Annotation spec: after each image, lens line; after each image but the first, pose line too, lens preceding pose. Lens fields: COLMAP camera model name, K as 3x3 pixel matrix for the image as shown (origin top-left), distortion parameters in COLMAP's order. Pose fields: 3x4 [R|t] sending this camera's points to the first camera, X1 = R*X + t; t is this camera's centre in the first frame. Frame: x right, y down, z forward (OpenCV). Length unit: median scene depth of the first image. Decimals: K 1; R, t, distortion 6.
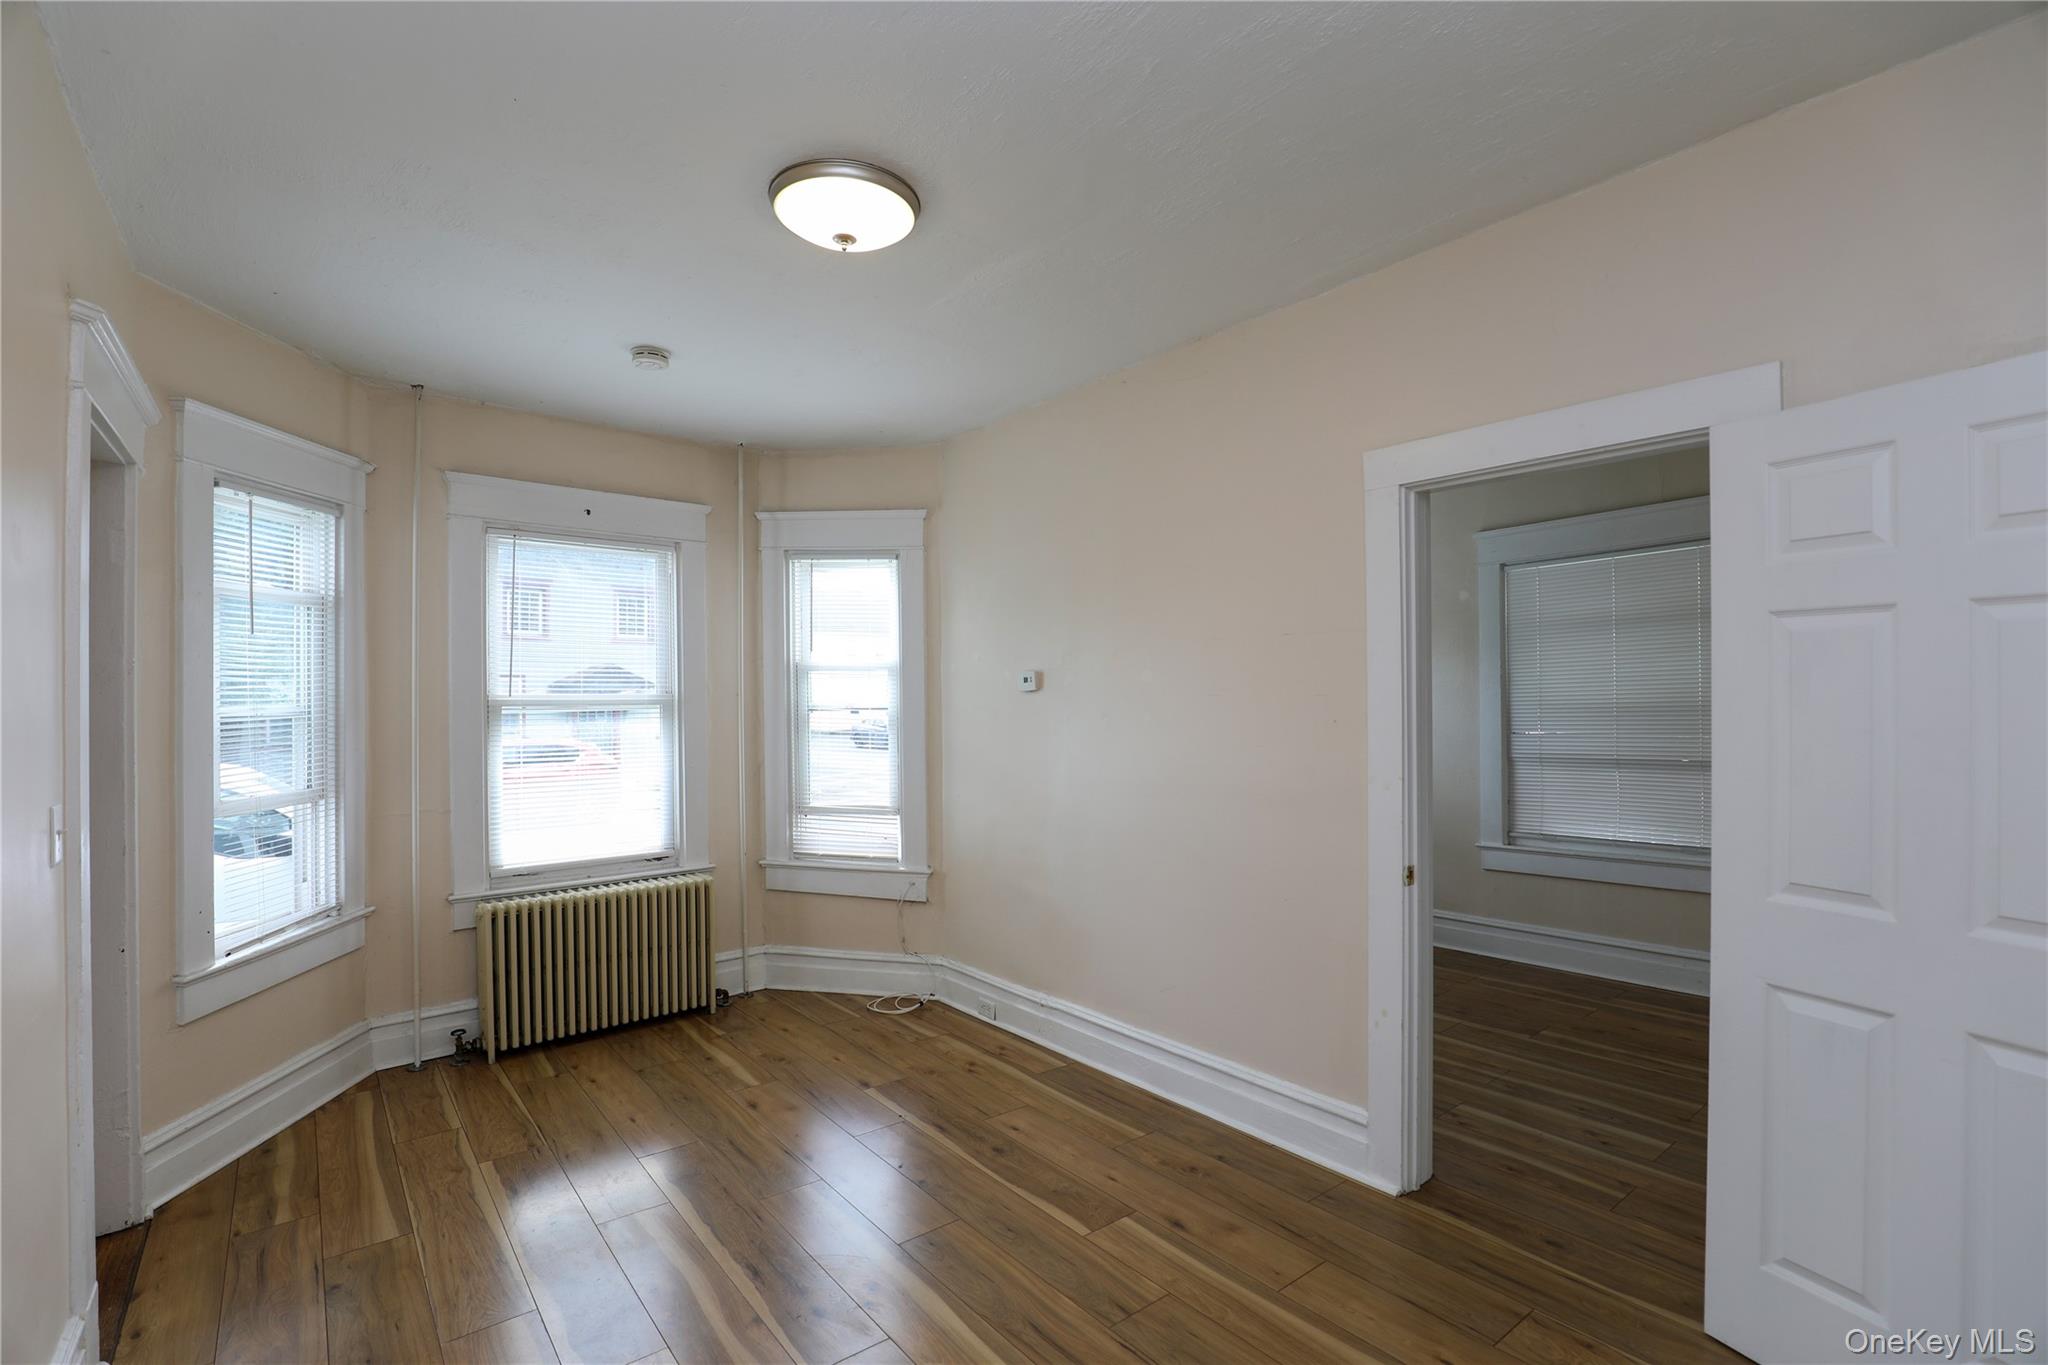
lens RADIAL K [[954.8, 0, 1034.6], [0, 954.8, 684.0], [0, 0, 1]] dist [-0.038964, 0.009081]
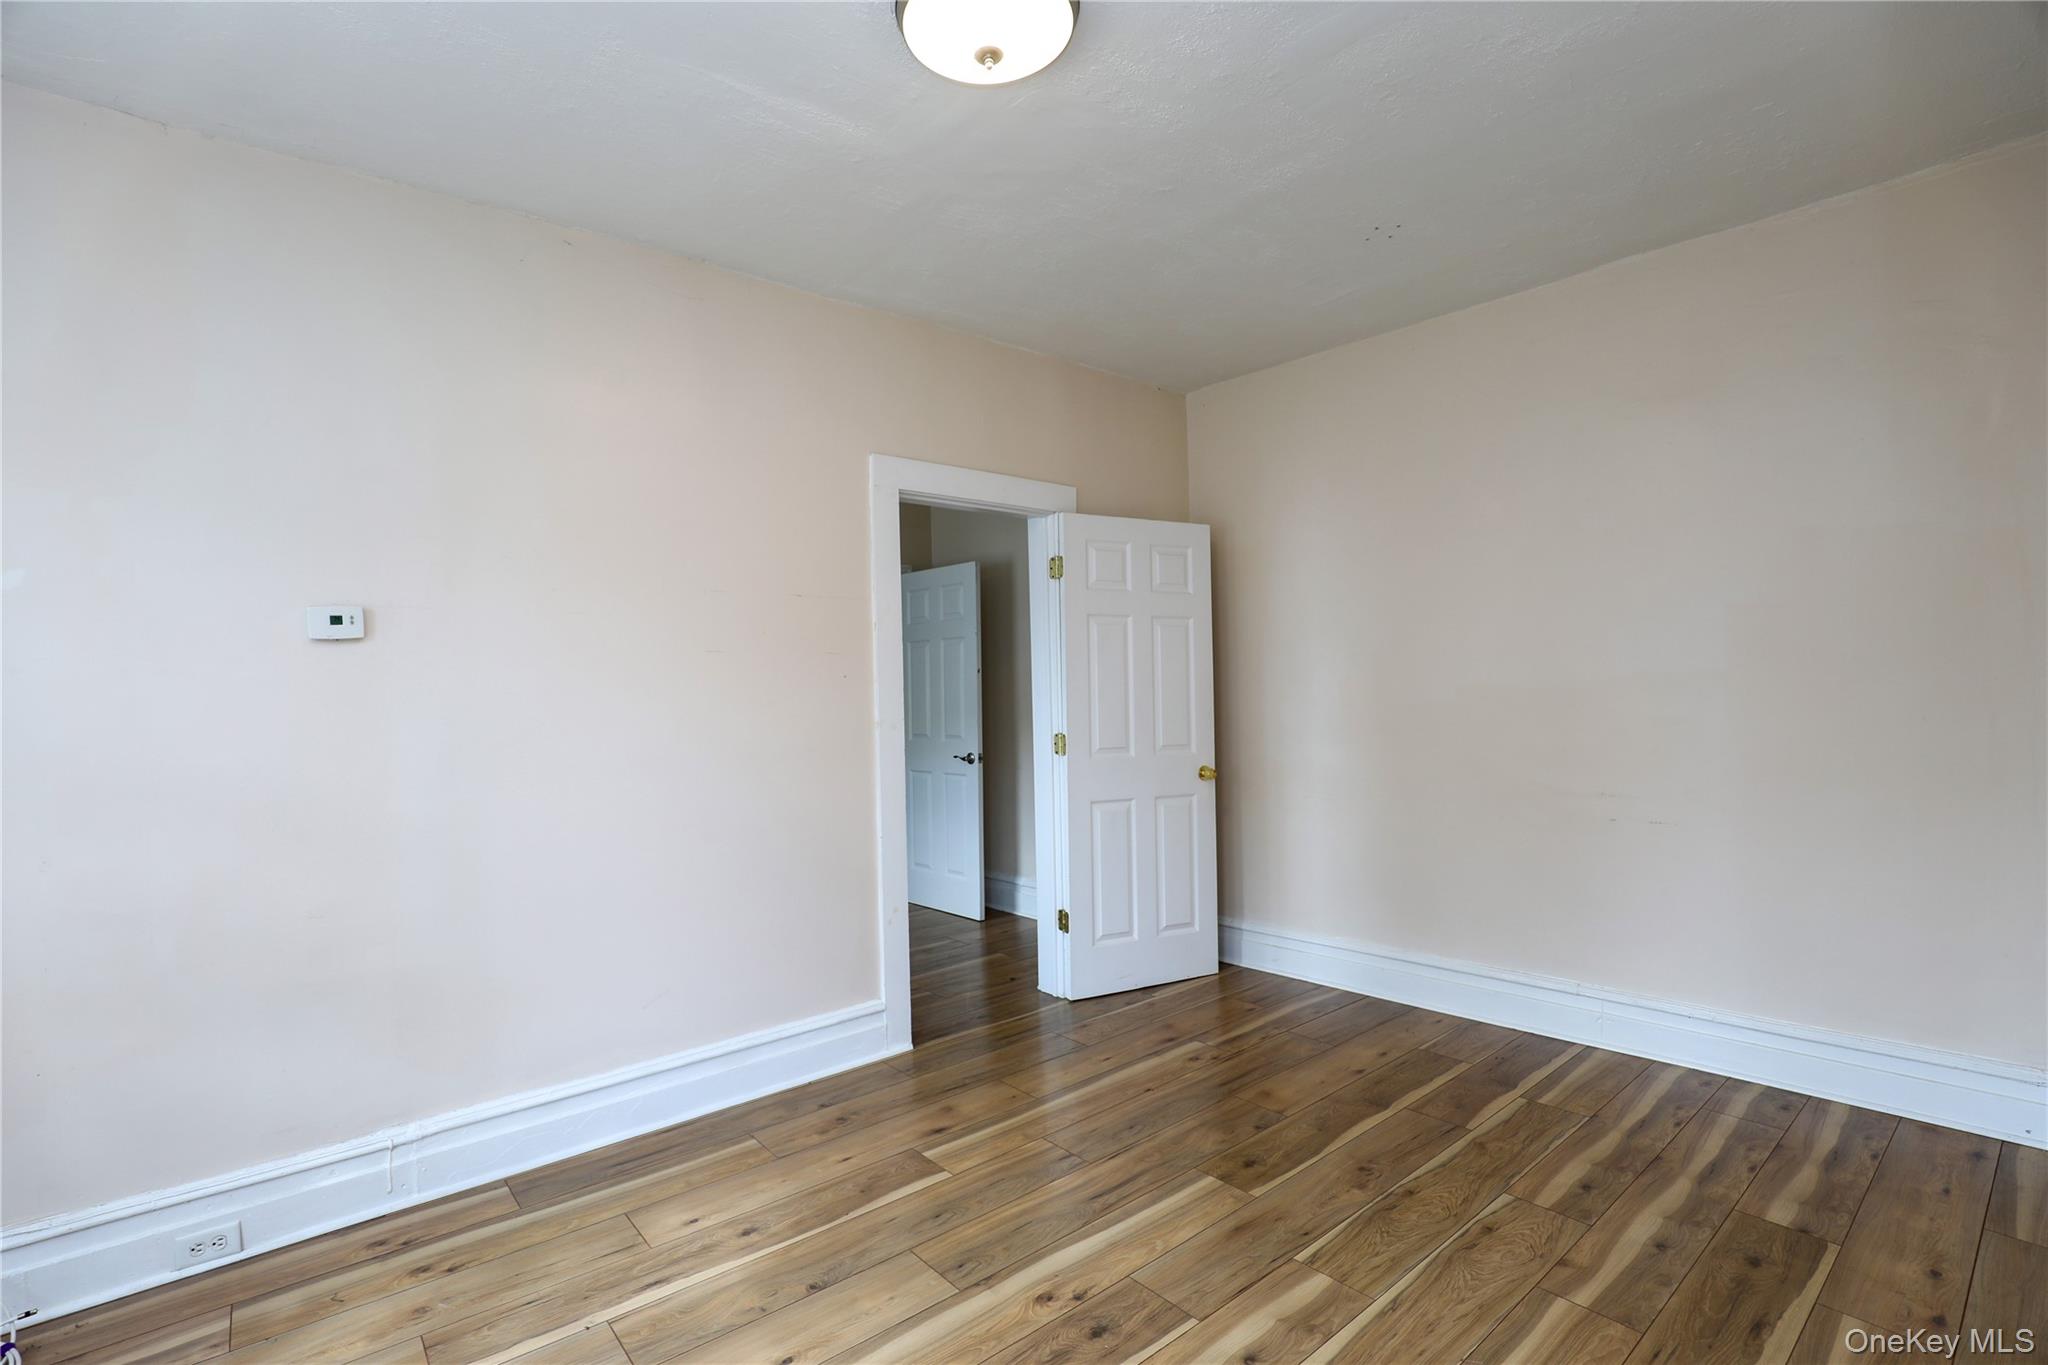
lens RADIAL K [[954.8, 0, 1033.8], [0, 954.8, 683.5], [0, 0, 1]] dist [-0.038964, 0.009081]
pose [[-0.050232, 0.001619, 0.998736, -0.304904], [-0.004705, 0.999987, -0.001858, 0.017101], [-0.998726, -0.004792, -0.050224, 0.301842]]
